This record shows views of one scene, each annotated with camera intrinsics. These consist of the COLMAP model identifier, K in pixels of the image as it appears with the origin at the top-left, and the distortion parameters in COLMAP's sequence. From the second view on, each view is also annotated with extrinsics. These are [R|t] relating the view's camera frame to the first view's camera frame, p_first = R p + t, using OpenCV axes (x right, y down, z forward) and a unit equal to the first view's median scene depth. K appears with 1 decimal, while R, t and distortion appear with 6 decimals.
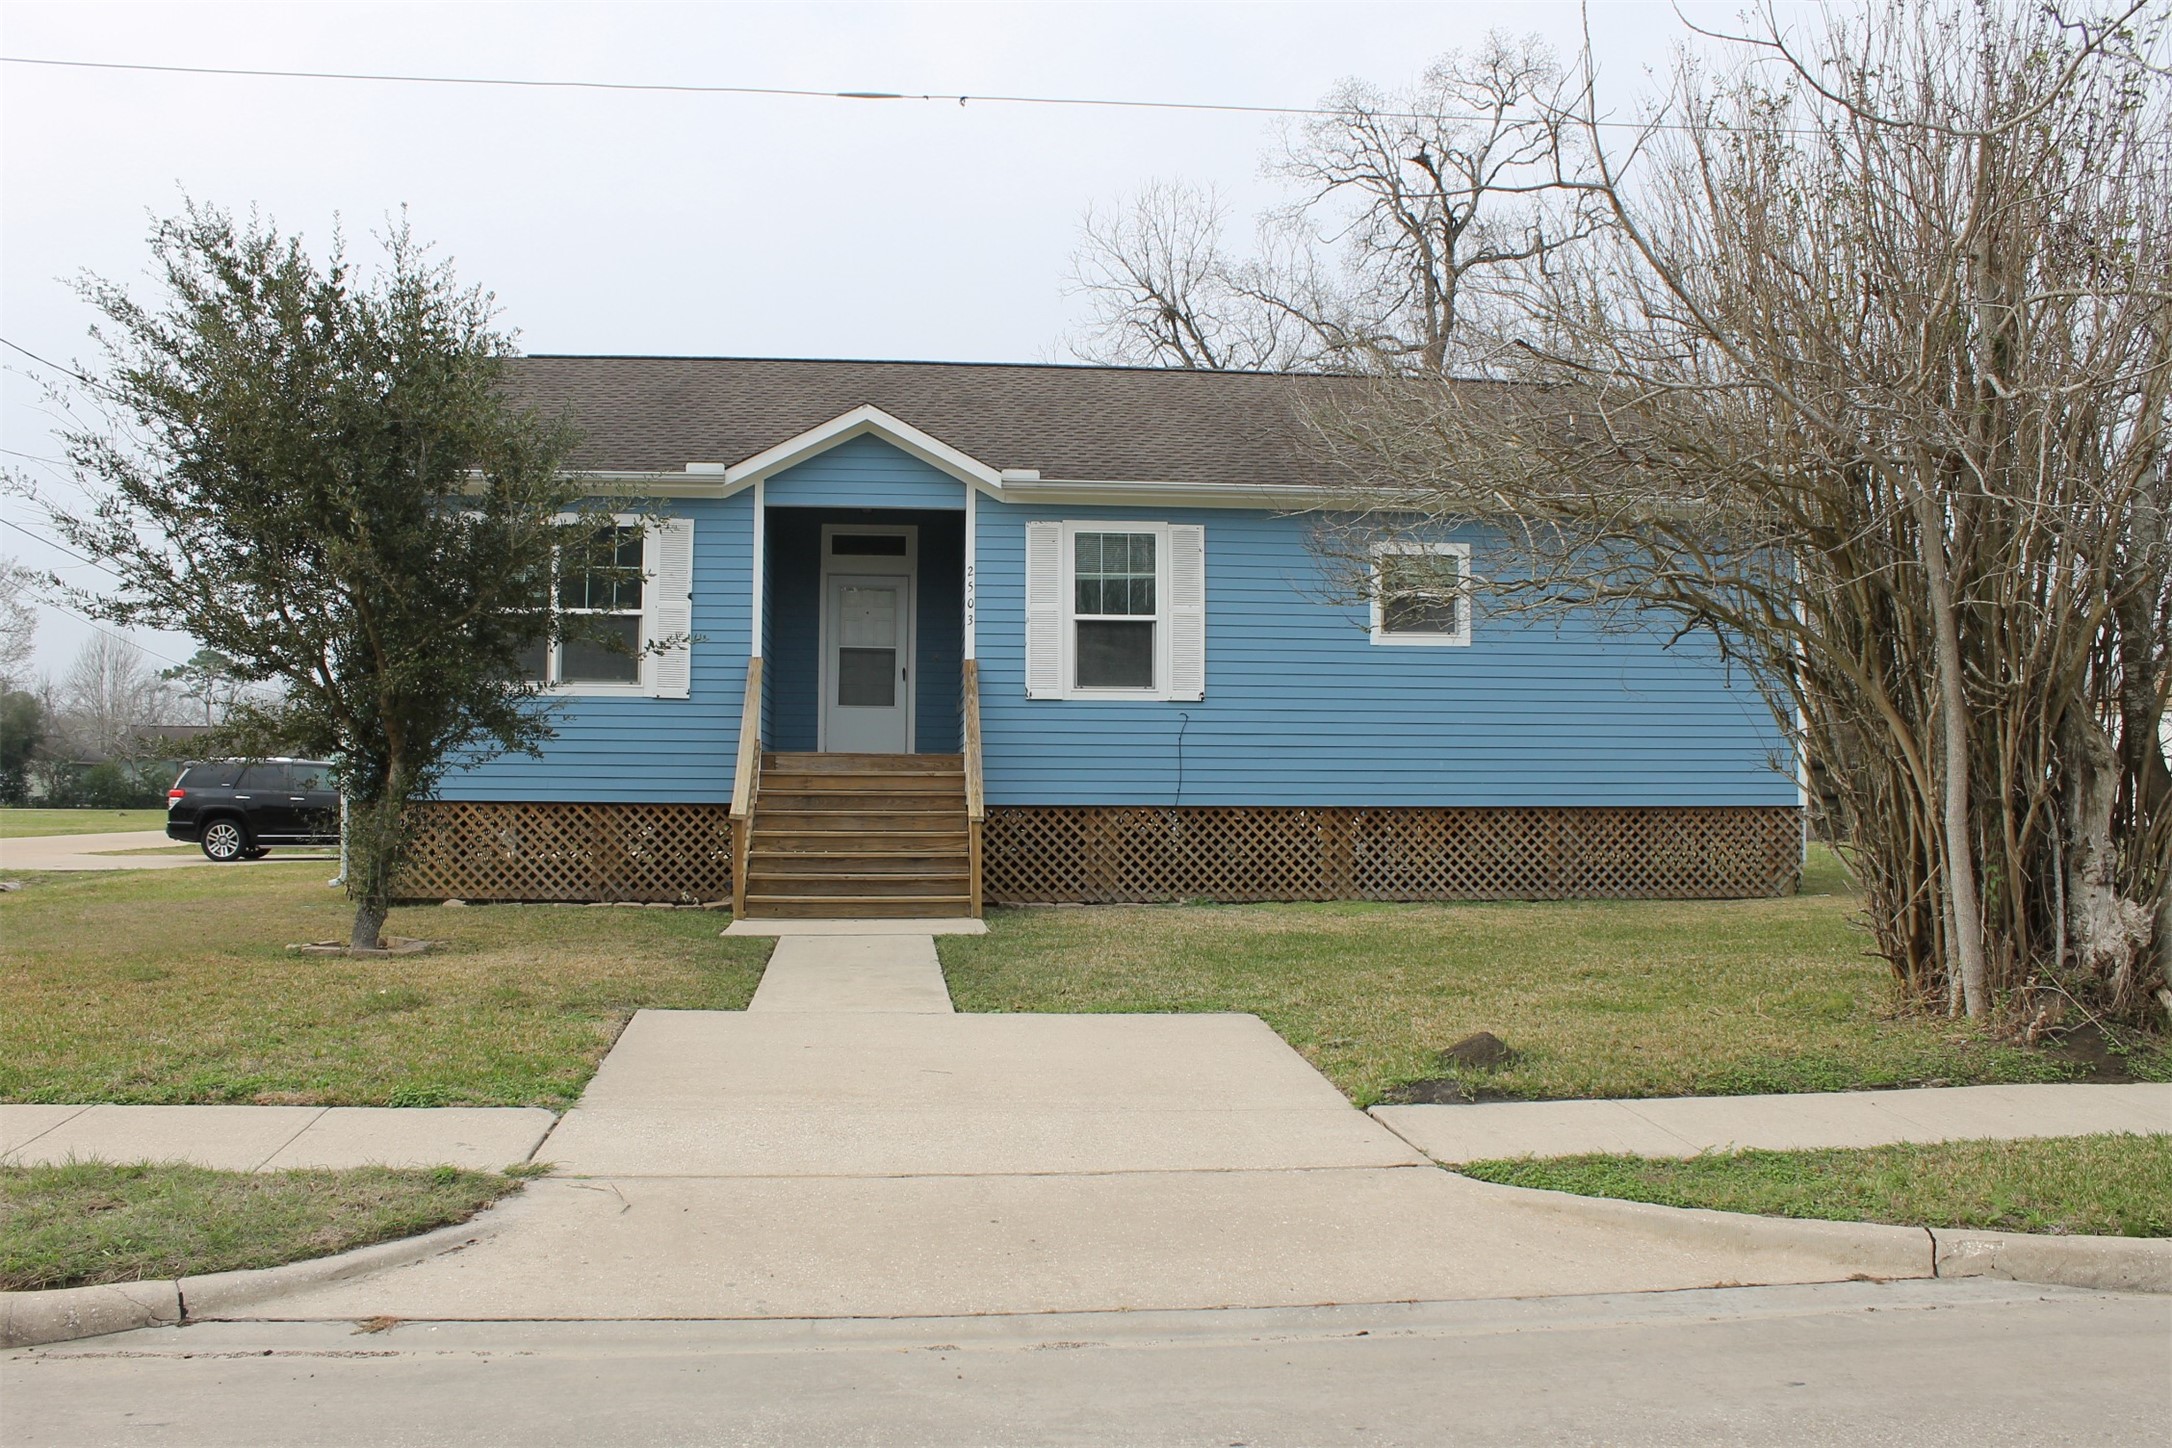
lens RADIAL K [[1814.1, 0, 1086.0], [0, 1814.1, 724.0], [0, 0, 1]] dist [-0.142837, 0.000709]
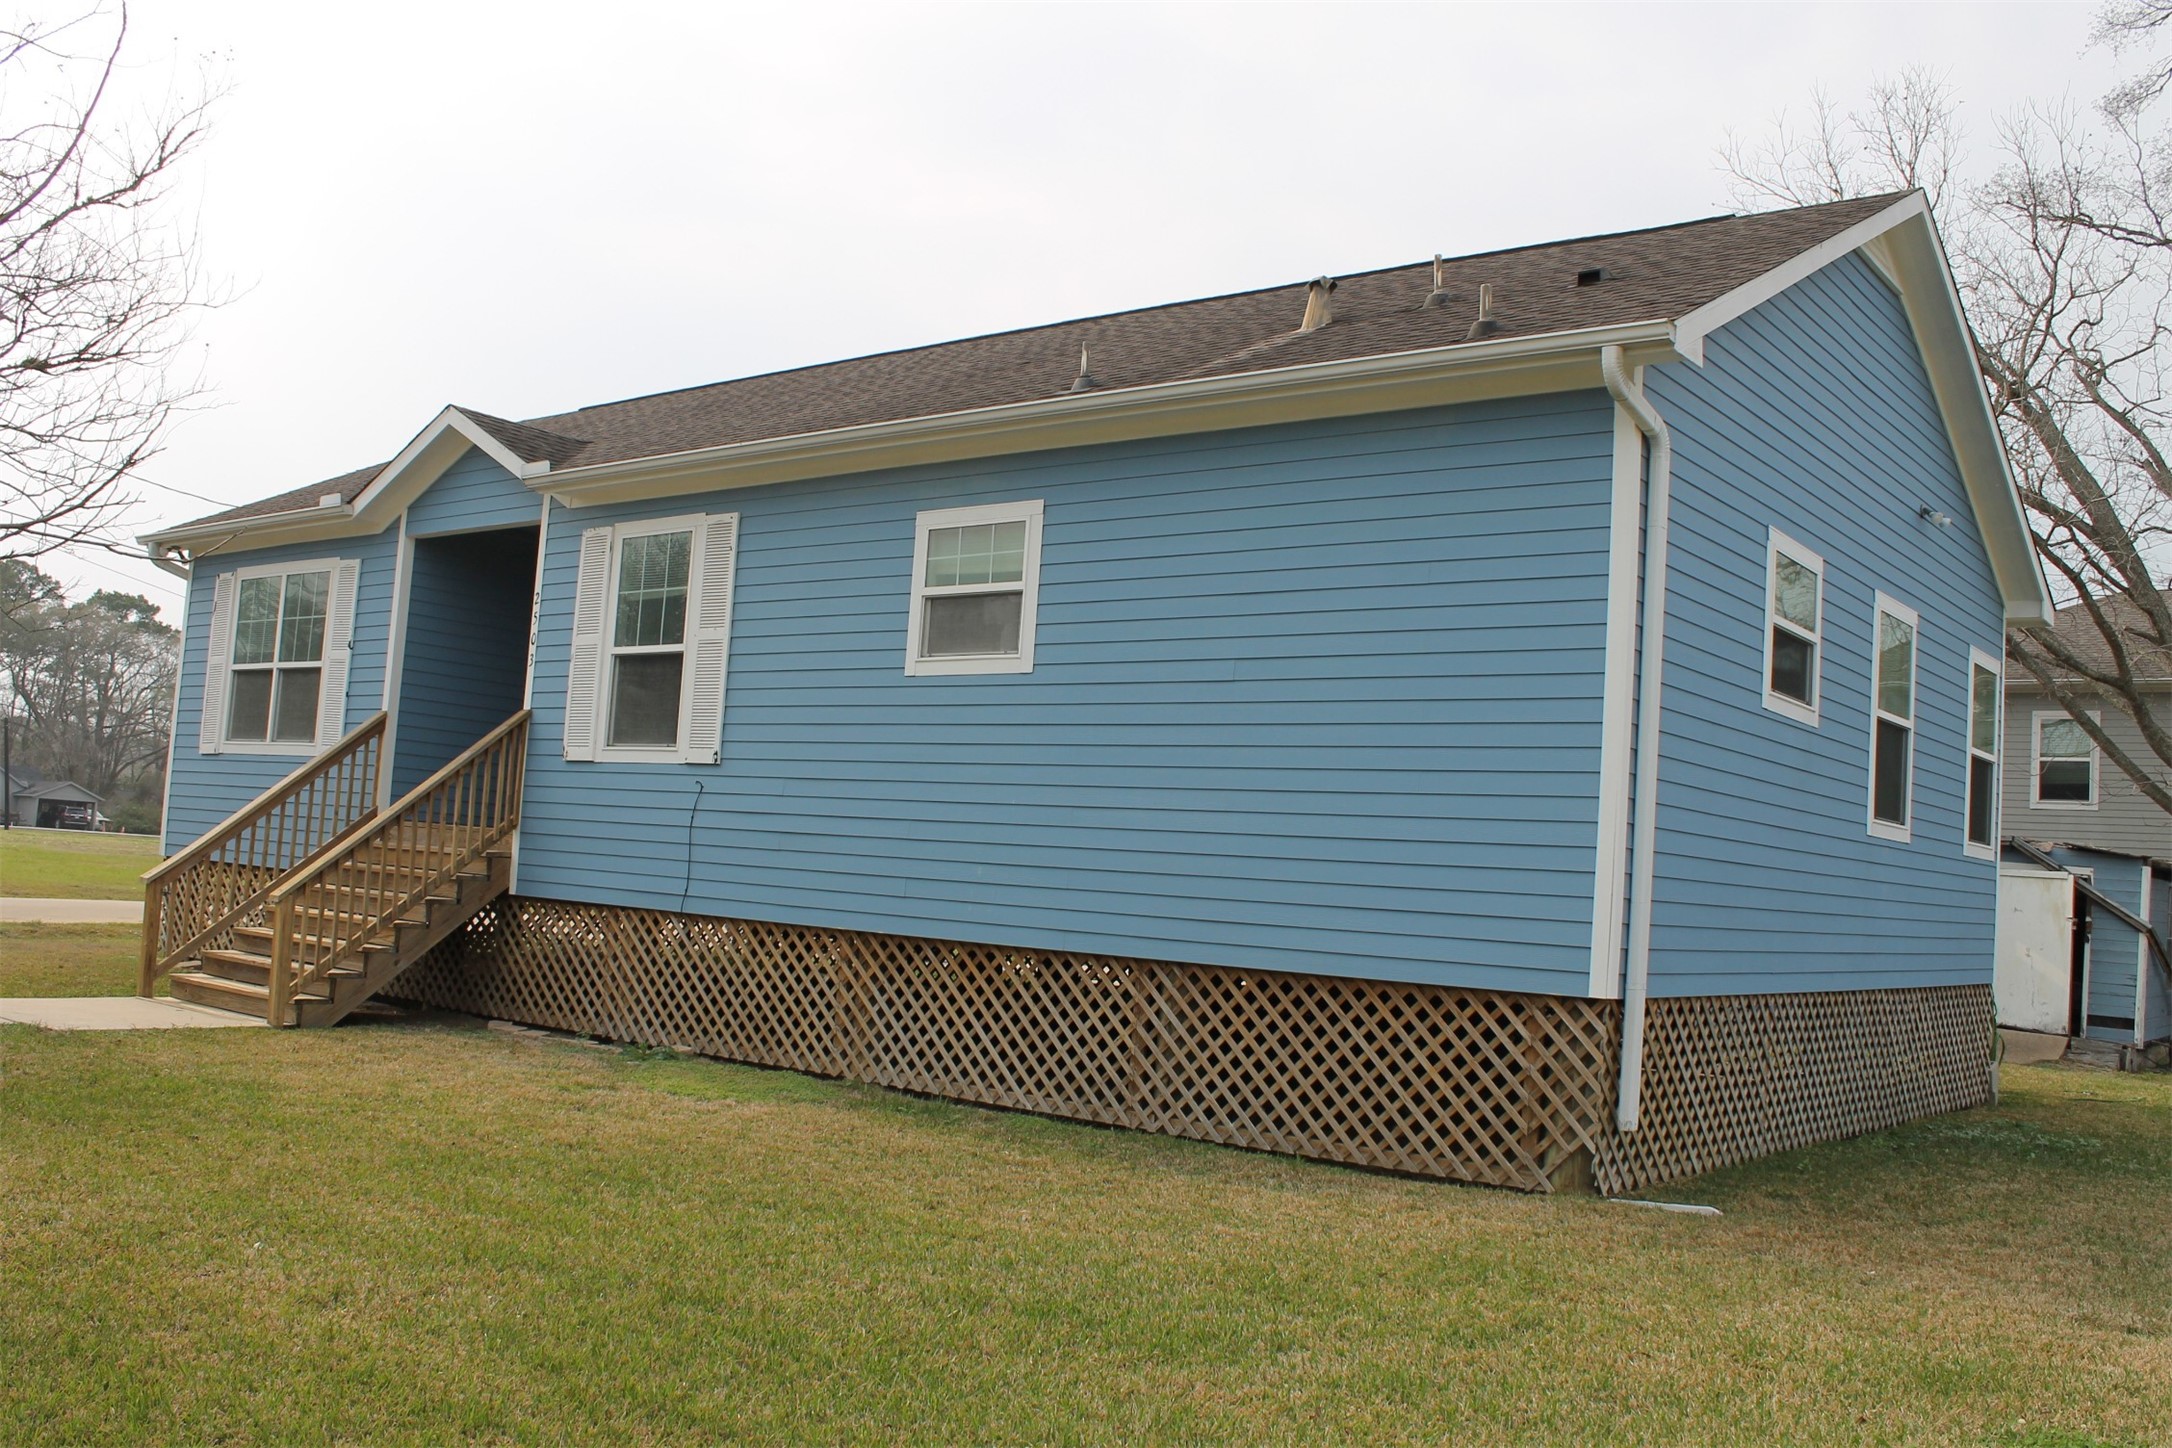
lens RADIAL K [[1814.1, 0, 1086.0], [0, 1814.1, 724.0], [0, 0, 1]] dist [-0.142837, 0.000709]
pose [[0.736312, -0.016103, -0.676450, 0.634082], [-0.046311, 0.996173, -0.074123, 0.016696], [0.675055, 0.085905, 0.732749, 0.590463]]
